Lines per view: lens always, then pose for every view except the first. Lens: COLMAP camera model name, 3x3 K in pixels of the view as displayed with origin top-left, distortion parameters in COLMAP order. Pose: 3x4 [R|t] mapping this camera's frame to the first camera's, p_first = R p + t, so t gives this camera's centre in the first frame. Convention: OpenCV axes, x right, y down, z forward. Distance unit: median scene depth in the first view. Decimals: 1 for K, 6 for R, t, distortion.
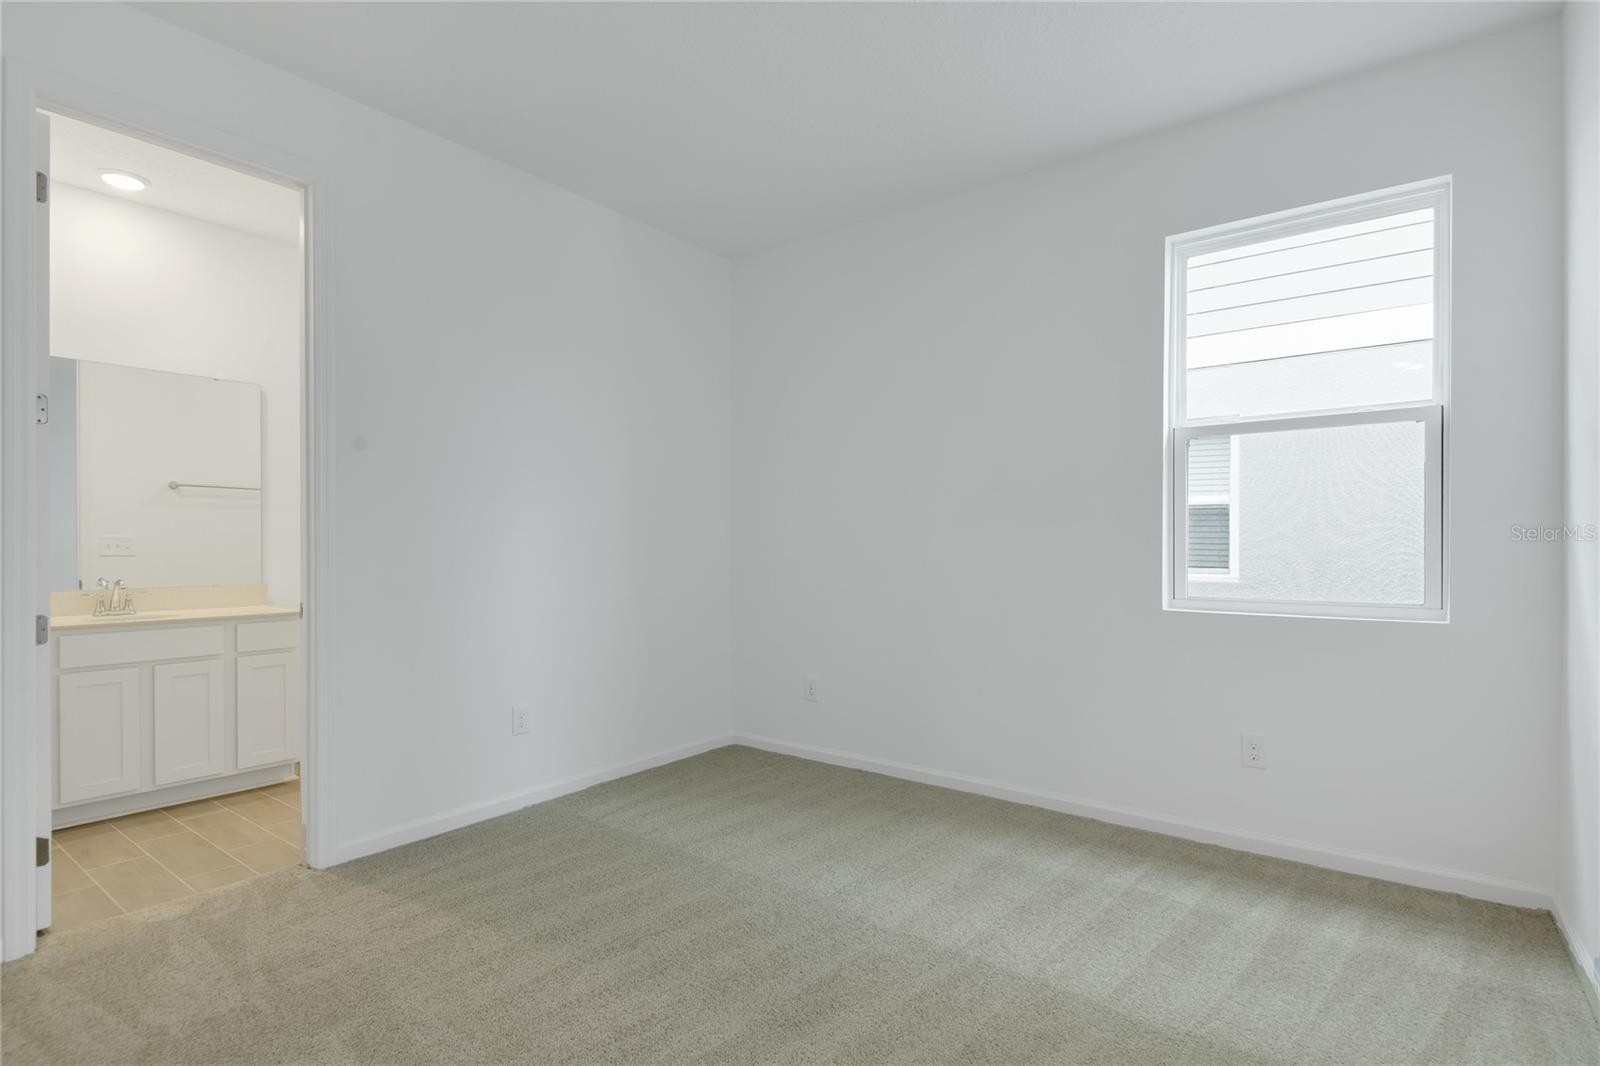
lens RADIAL K [[802.5, 0, 799.6], [0, 802.5, 542.9], [0, 0, 1]] dist [0.000702, 0.000151]
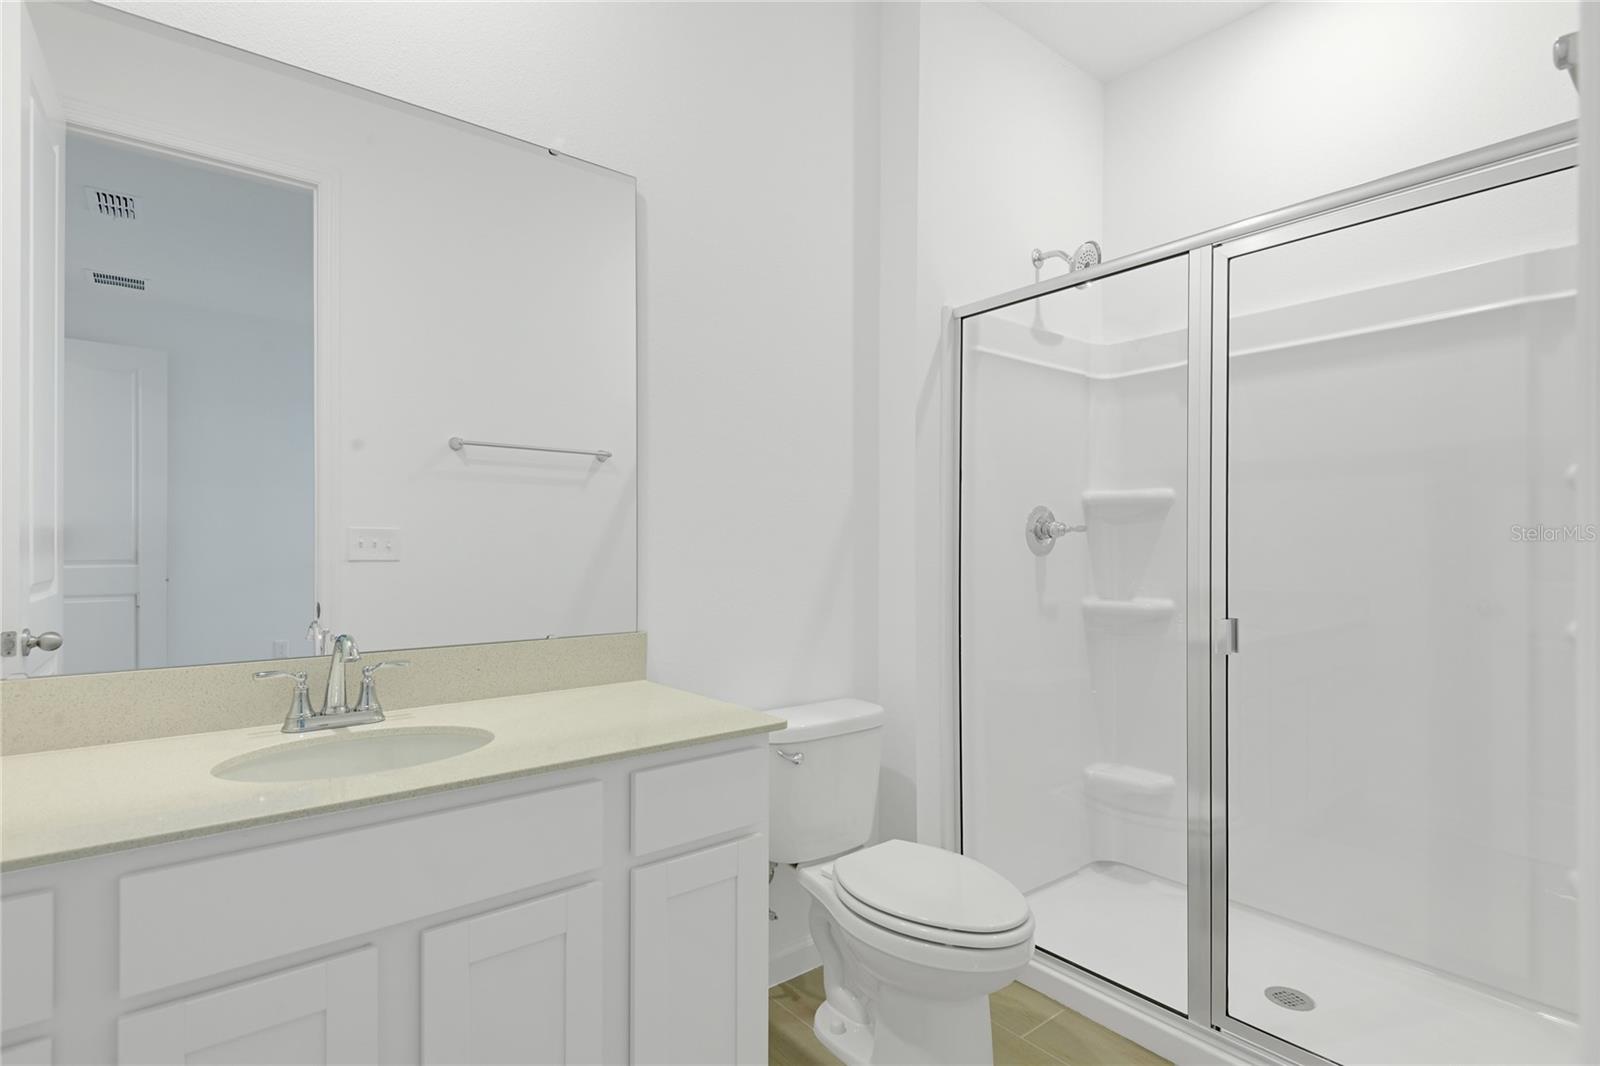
lens RADIAL K [[764.4, 0, 800.0], [0, 764.4, 533.0], [0, 0, 1]] dist [0.000405, 0.000085]
pose [[0.974151, -0.005577, -0.225830, -0.556175], [0.003465, 0.999947, -0.009746, 0.002468], [0.225872, 0.008711, 0.974118, 0.696892]]
